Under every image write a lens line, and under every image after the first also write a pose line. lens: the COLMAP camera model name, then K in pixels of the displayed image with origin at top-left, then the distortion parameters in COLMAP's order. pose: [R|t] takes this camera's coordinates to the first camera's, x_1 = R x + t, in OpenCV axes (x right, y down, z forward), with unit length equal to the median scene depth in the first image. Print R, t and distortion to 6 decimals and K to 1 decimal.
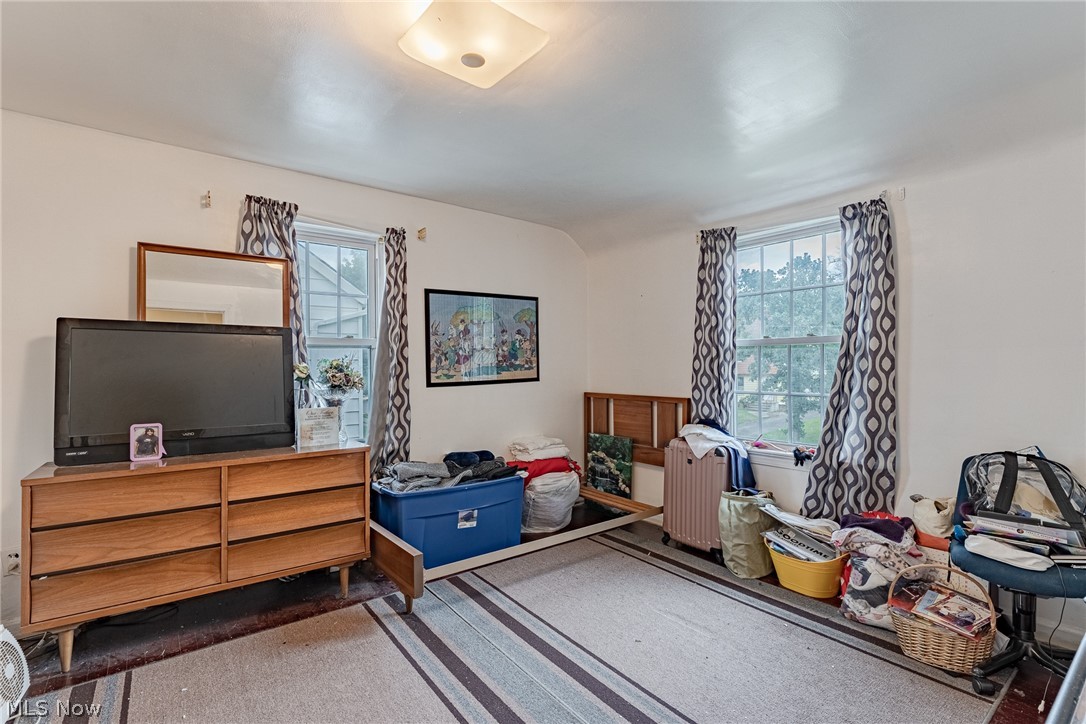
lens RADIAL K [[499.1, 0, 543.3], [0, 499.1, 356.7], [0, 0, 1]] dist [0.000897, 0.000070]
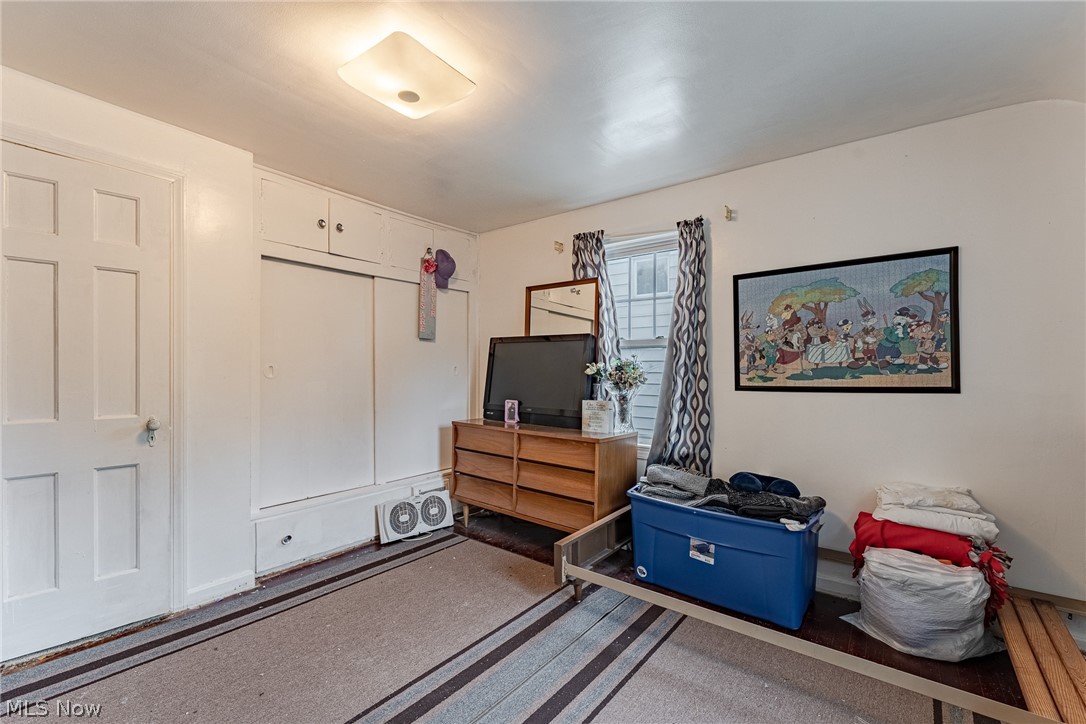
lens RADIAL K [[464.0, 0, 543.0], [0, 464.0, 362.0], [0, 0, 1]] dist [-0.002262, -0.000081]
pose [[0.249190, -0.005685, -0.968438, 0.470278], [0.011434, 0.999930, -0.002928, 0.011462], [0.968387, -0.010344, 0.249238, 0.499882]]
